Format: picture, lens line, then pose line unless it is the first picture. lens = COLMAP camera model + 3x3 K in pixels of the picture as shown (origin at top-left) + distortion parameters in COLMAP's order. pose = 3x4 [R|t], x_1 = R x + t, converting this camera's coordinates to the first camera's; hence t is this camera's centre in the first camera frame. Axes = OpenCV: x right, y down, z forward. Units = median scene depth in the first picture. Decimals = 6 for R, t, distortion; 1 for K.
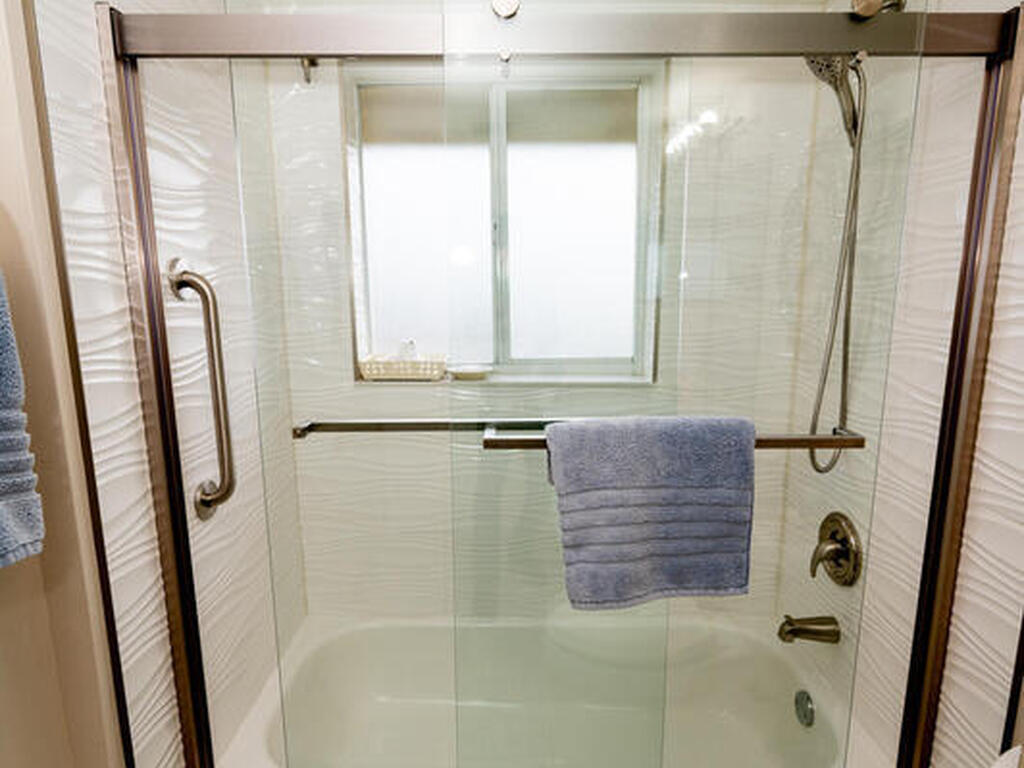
lens RADIAL K [[625.9, 0, 512.0], [0, 625.9, 384.0], [0, 0, 1]] dist [0.063943, -0.001001]
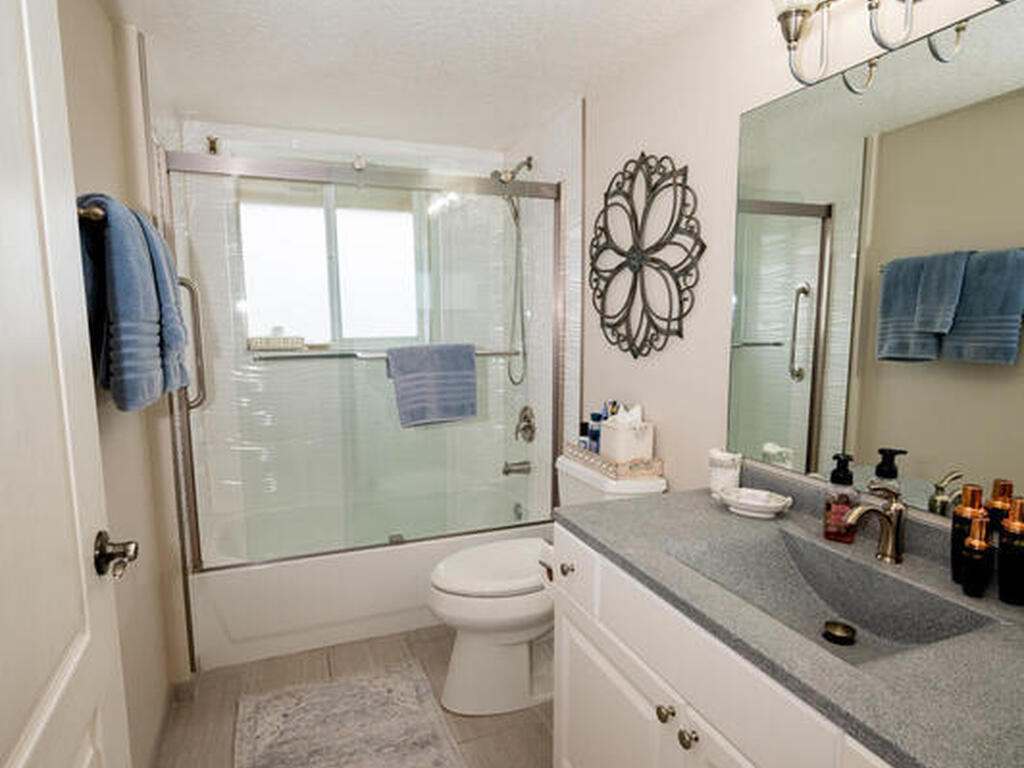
lens RADIAL K [[625.9, 0, 512.0], [0, 625.9, 384.0], [0, 0, 1]] dist [0.063943, -0.001001]
pose [[0.936450, -0.044579, 0.347958, -0.200621], [0.061725, 0.997357, -0.038340, 0.202092], [-0.345329, 0.057381, 0.936726, -0.806460]]
